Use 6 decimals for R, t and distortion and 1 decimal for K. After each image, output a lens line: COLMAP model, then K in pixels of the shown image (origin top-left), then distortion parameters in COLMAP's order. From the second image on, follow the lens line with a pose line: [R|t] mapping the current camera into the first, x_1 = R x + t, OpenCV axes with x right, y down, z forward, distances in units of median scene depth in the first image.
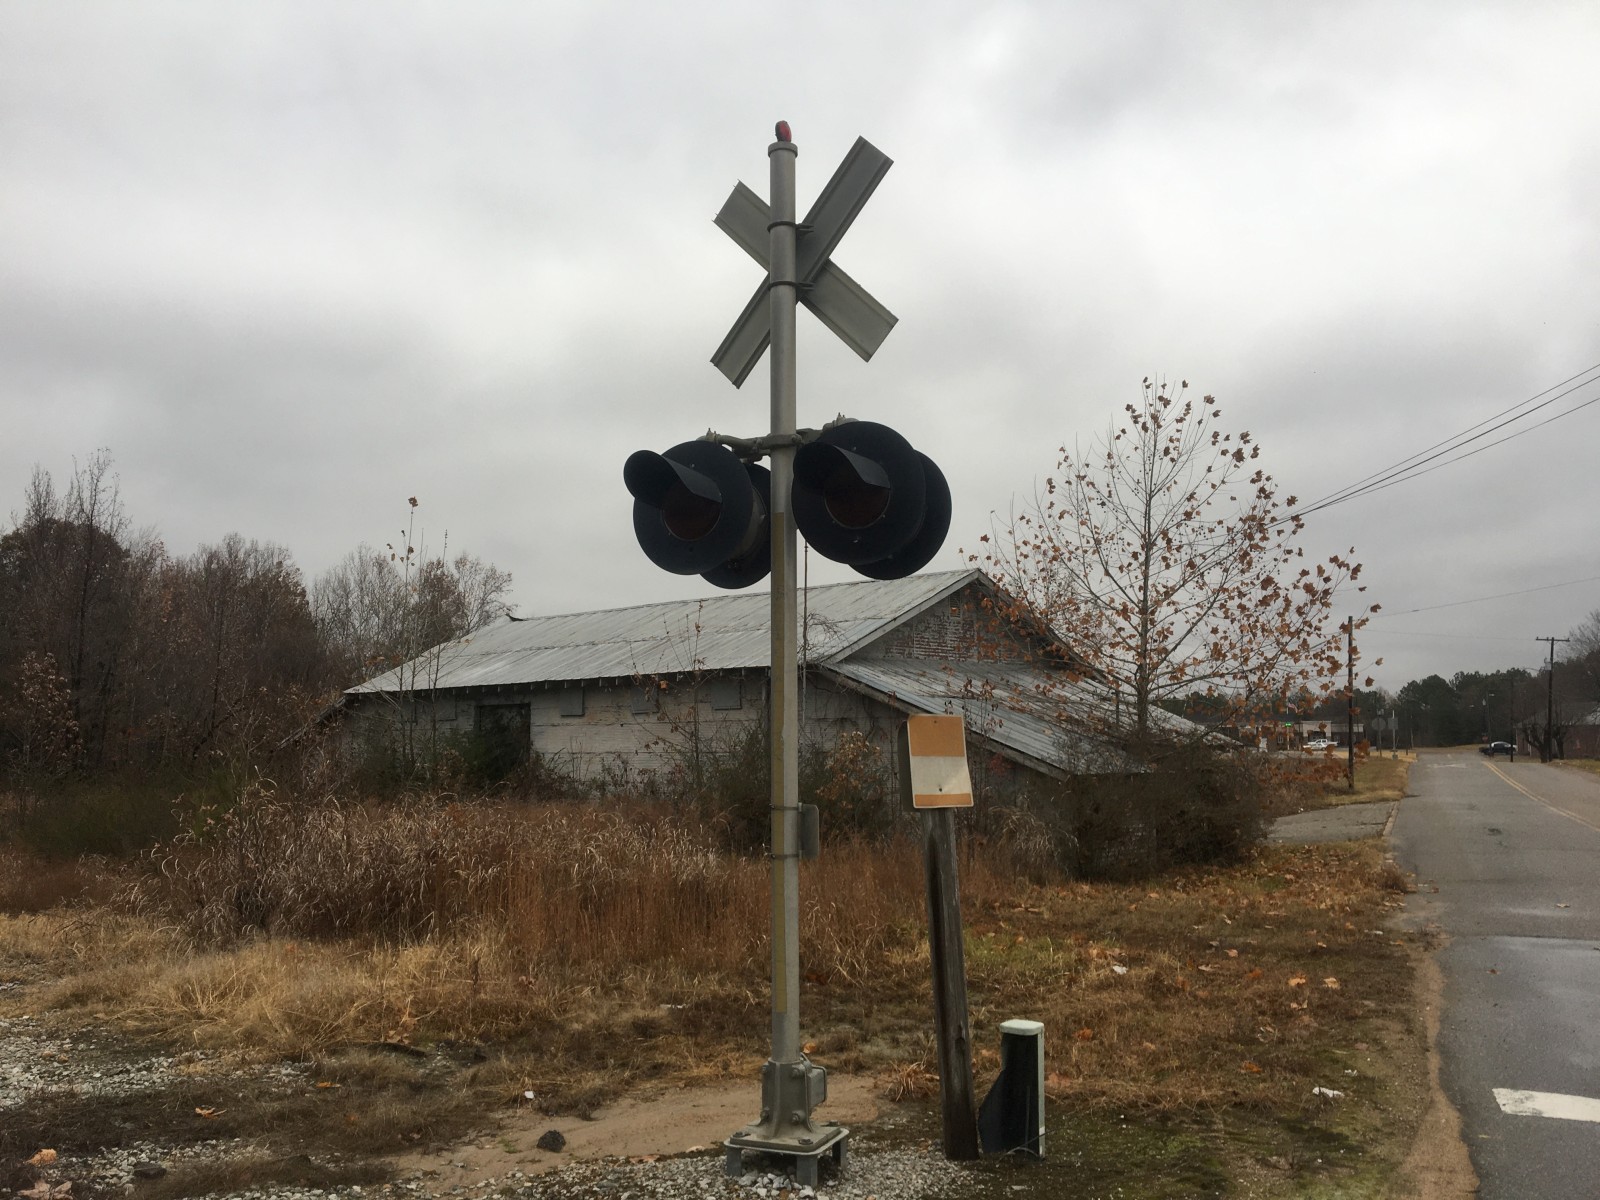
lens RADIAL K [[1365.9, 0, 767.2], [0, 1365.9, 601.0], [0, 0, 1]] dist [0.069877, -0.120536]
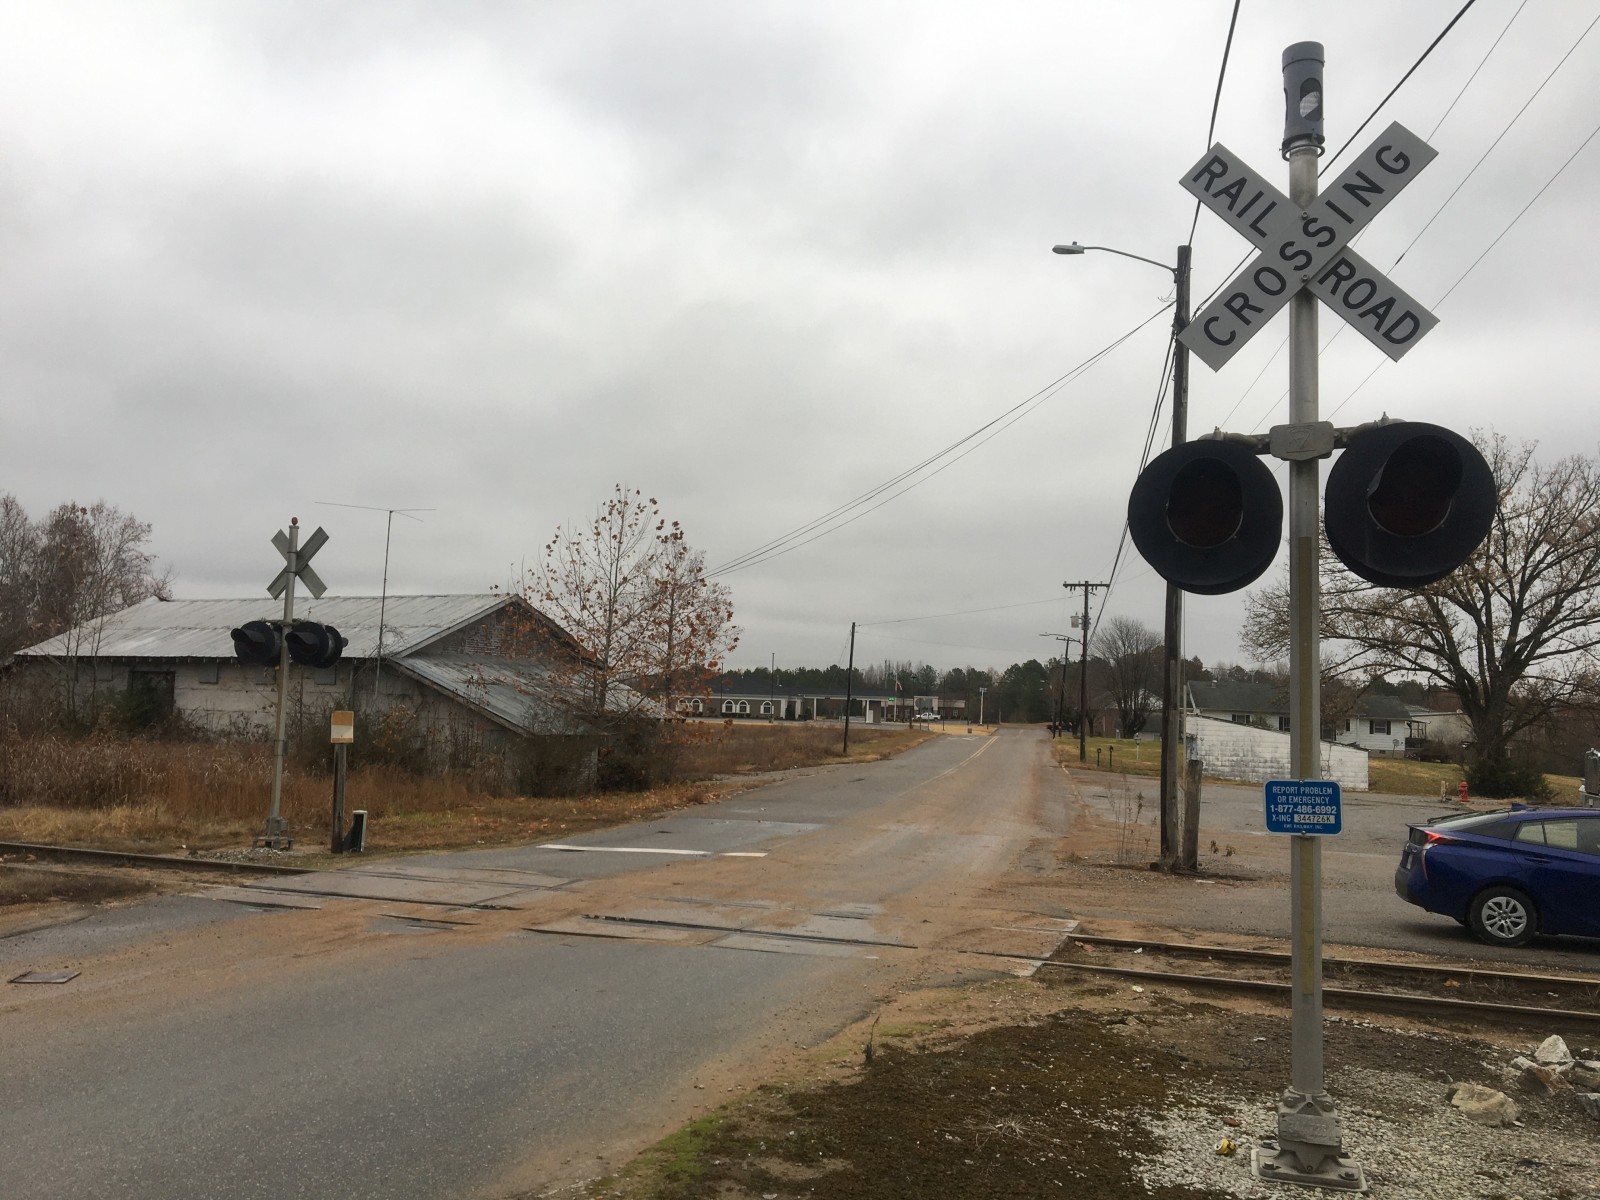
lens RADIAL K [[1365.9, 0, 767.2], [0, 1365.9, 601.0], [0, 0, 1]] dist [0.069877, -0.120536]
pose [[0.969277, 0.057446, 0.239171, 0.070673], [-0.063861, 0.997775, 0.019153, -0.065558], [-0.237538, -0.033839, 0.970789, -0.508336]]
